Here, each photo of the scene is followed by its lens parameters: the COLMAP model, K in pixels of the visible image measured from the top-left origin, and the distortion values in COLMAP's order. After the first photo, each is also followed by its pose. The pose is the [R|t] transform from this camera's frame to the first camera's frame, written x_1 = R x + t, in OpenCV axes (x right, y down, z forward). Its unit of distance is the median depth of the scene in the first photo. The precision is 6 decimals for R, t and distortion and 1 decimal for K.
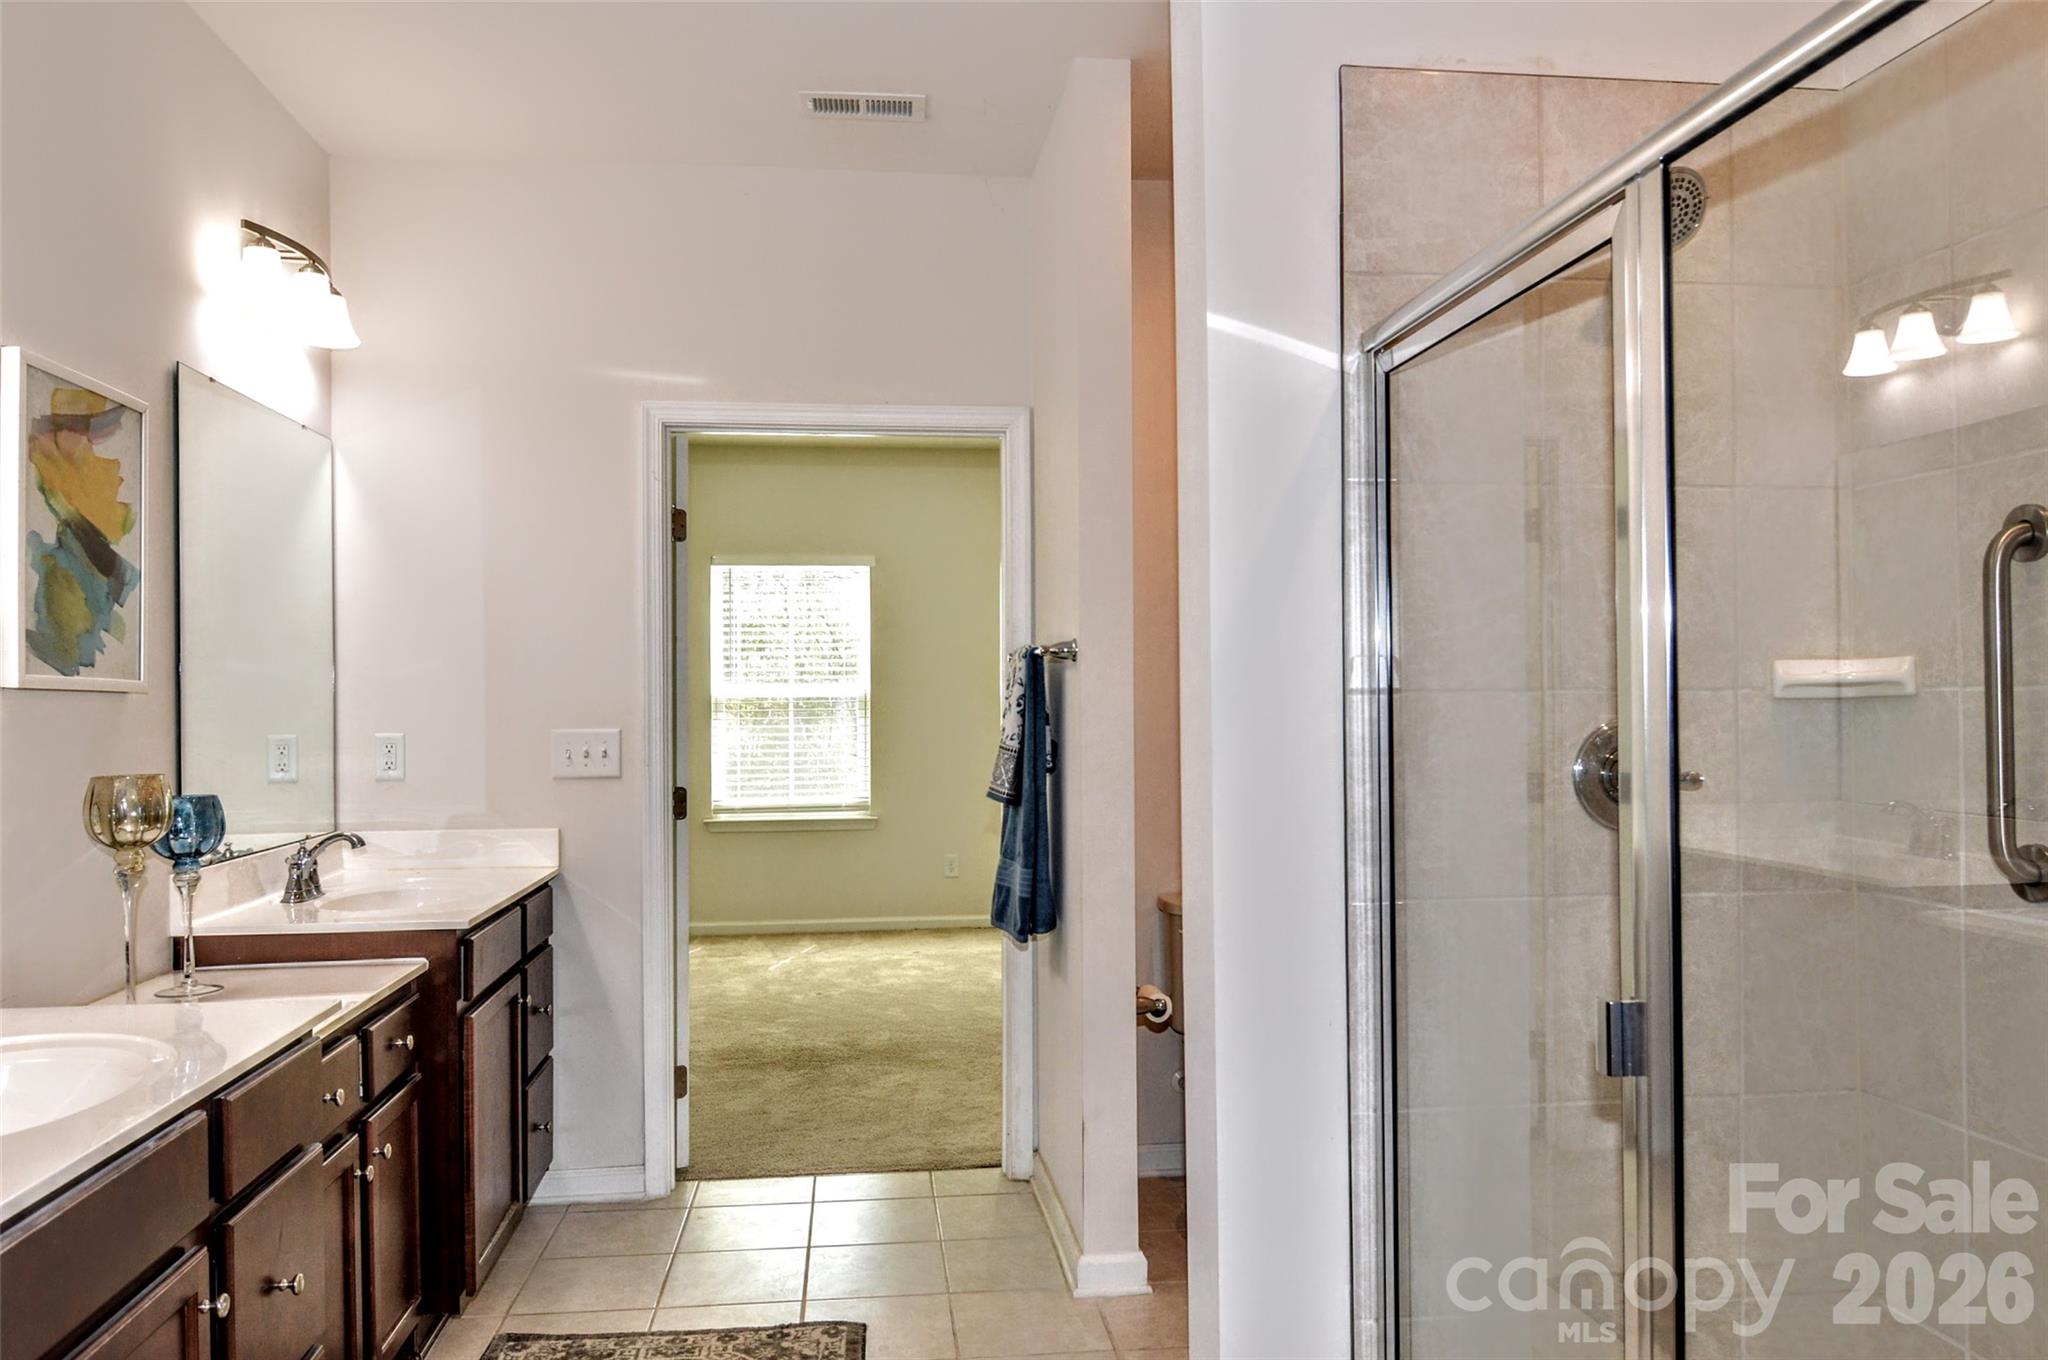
lens RADIAL K [[1457.5, 0, 1012.3], [0, 1457.5, 686.5], [0, 0, 1]] dist [0.007938, -0.028458]
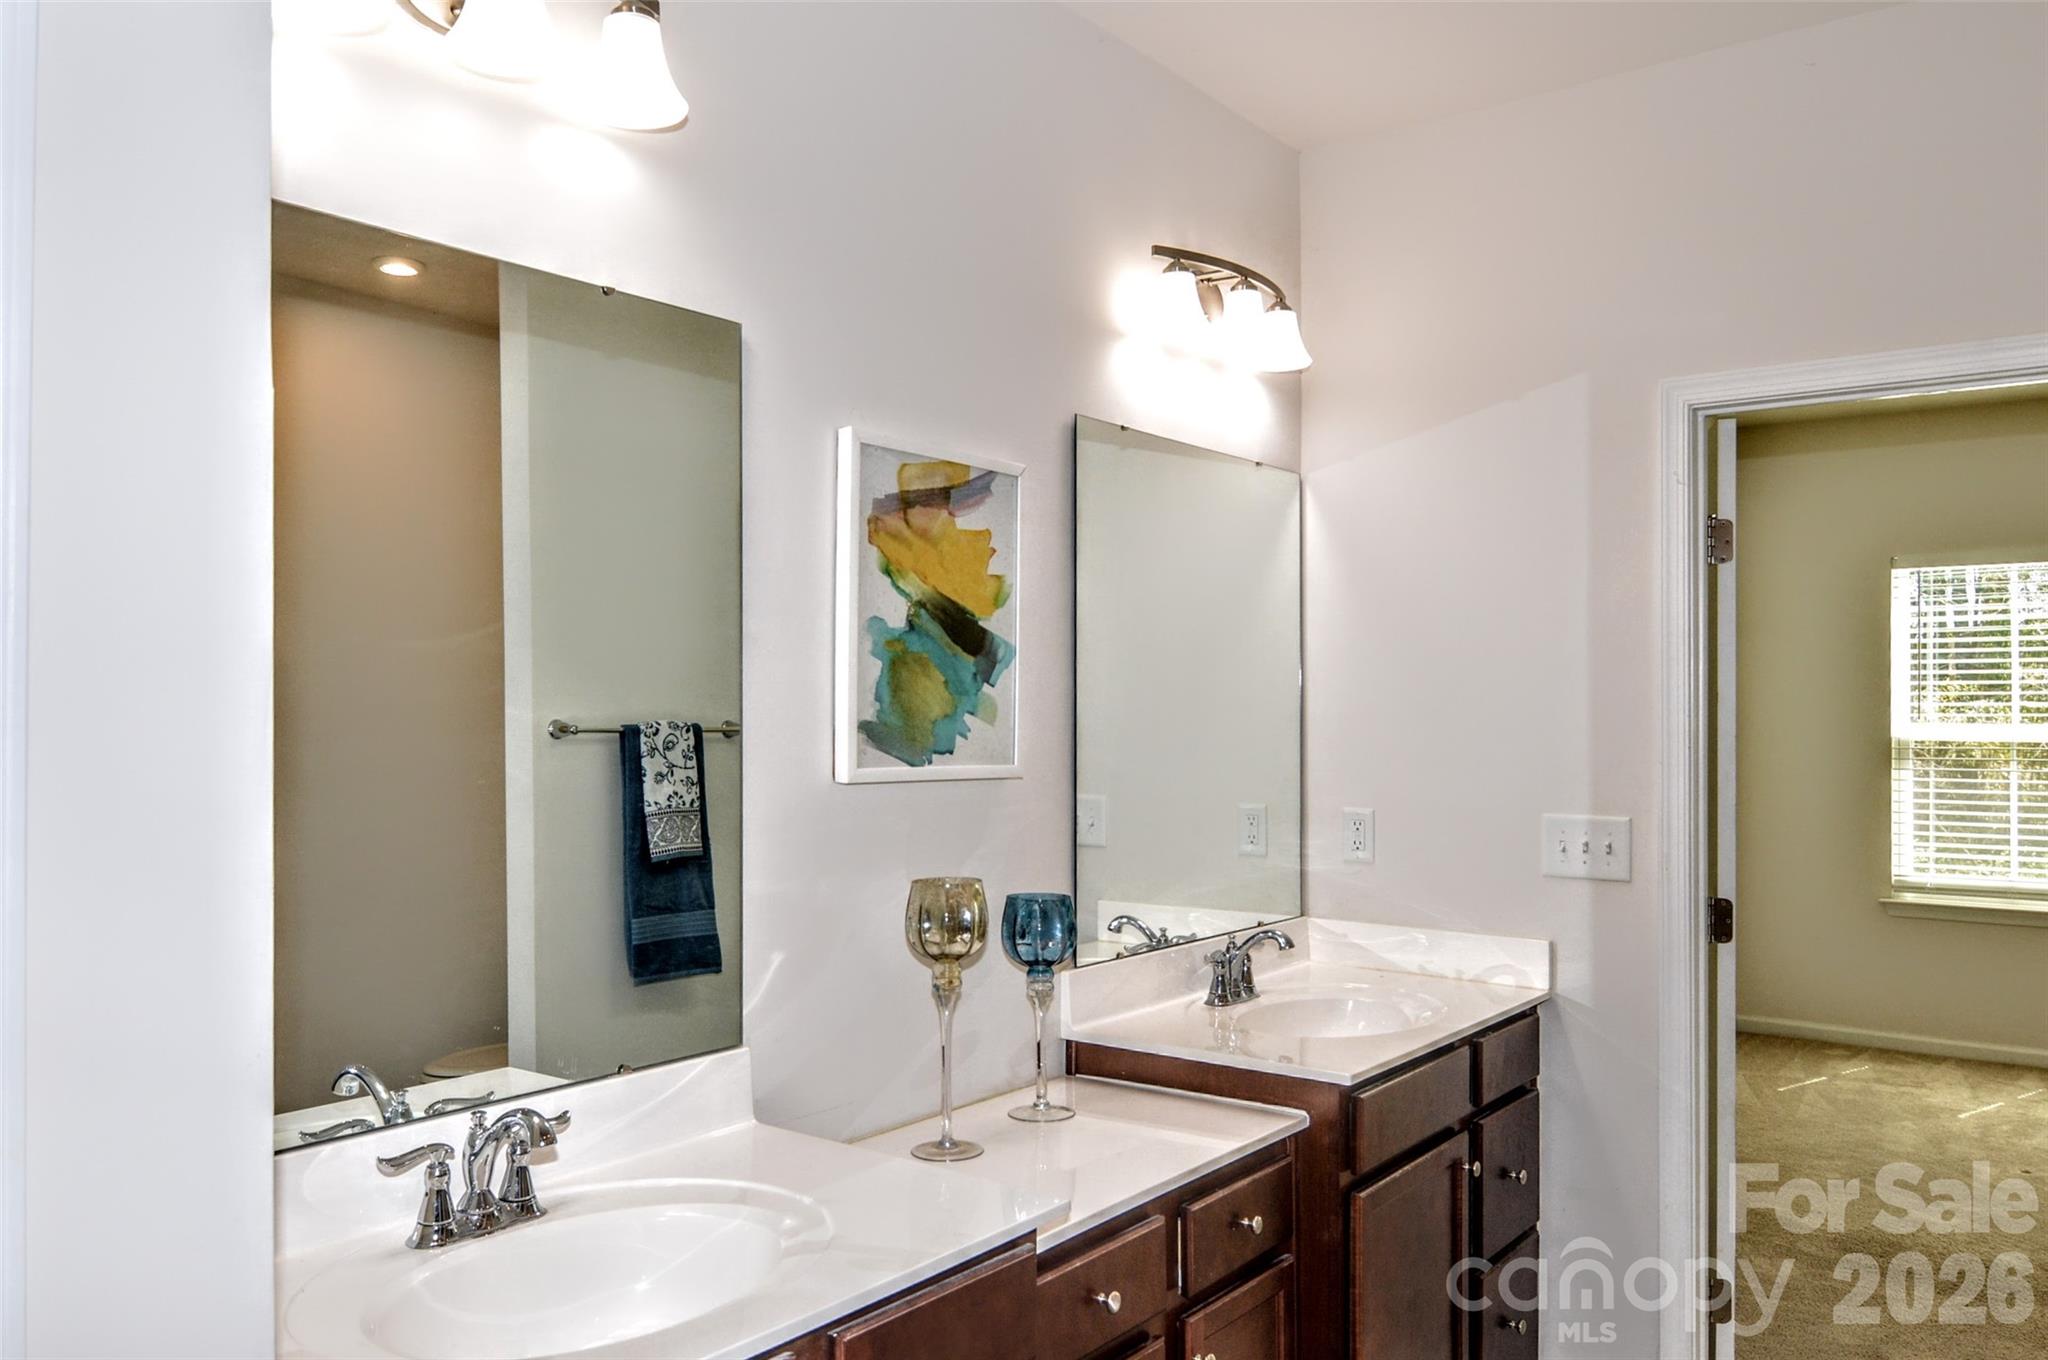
lens RADIAL K [[1497.9, 0, 1017.0], [0, 1497.9, 690.5], [0, 0, 1]] dist [-0.001895, -0.011565]
pose [[0.705648, -0.000191, -0.708562, 0.070531], [-0.000964, 0.999999, -0.001229, -0.044623], [0.708562, 0.001551, 0.705647, 0.289615]]
